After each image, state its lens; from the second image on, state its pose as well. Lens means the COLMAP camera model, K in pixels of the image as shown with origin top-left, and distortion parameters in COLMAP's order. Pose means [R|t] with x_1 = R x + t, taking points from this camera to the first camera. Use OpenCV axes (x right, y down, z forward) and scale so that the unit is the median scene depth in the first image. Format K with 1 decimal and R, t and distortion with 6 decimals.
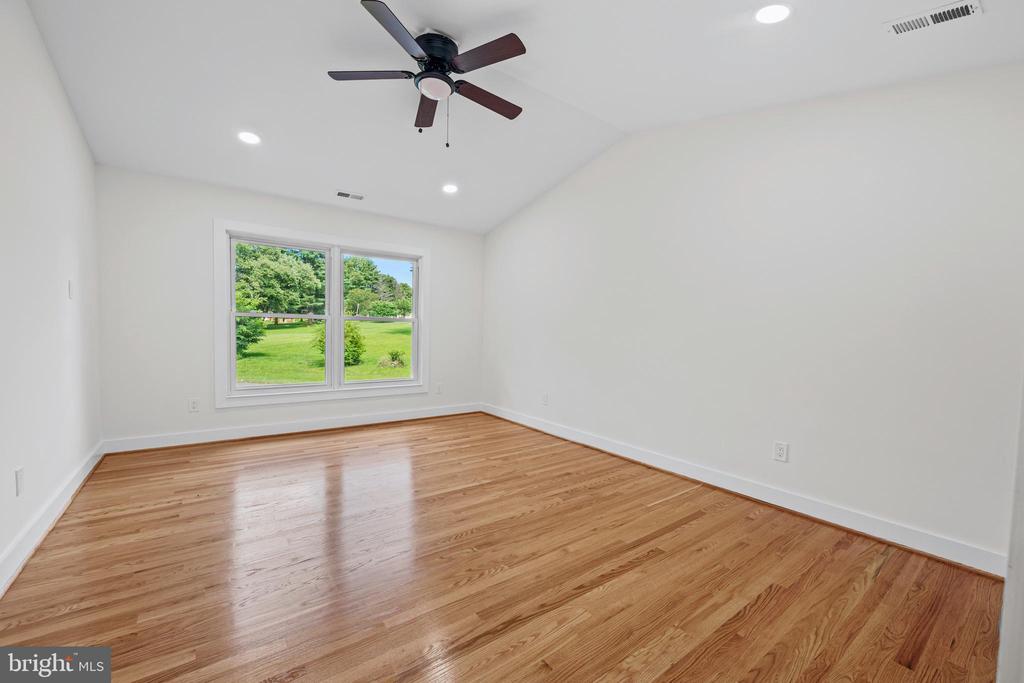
lens RADIAL K [[415.5, 0, 510.7], [0, 415.5, 343.1], [0, 0, 1]] dist [0.000768, 0.000019]
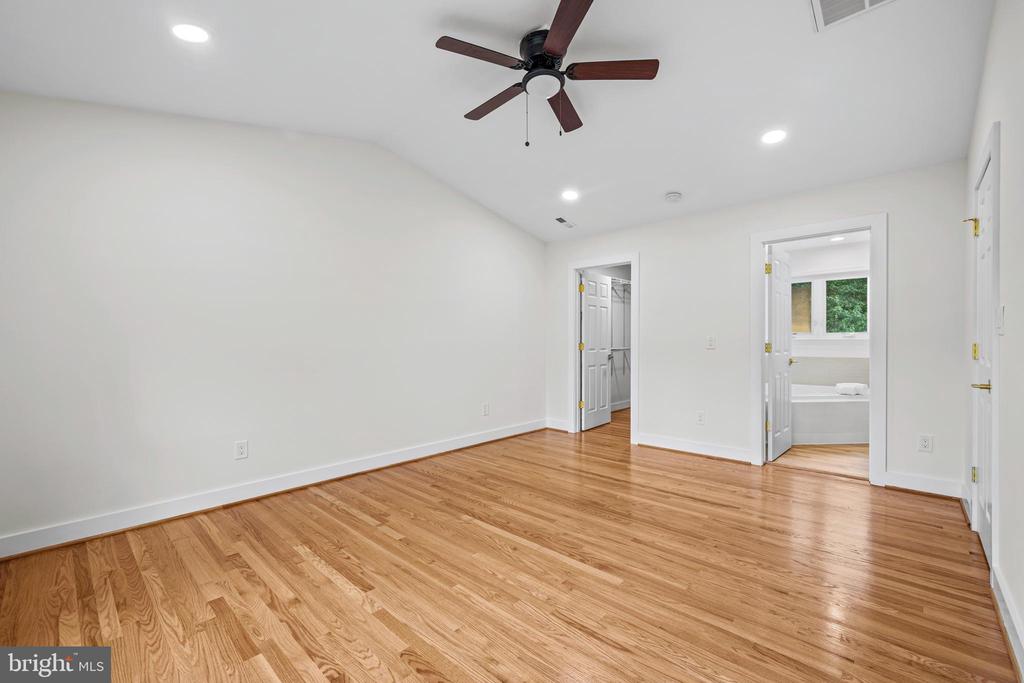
lens RADIAL K [[415.5, 0, 512.2], [0, 415.5, 342.0], [0, 0, 1]] dist [0.000768, 0.000019]
pose [[-0.179634, -0.021825, 0.983491, -0.848092], [0.029428, 0.999187, 0.027548, -0.049923], [-0.983293, 0.033891, -0.178845, 0.967337]]
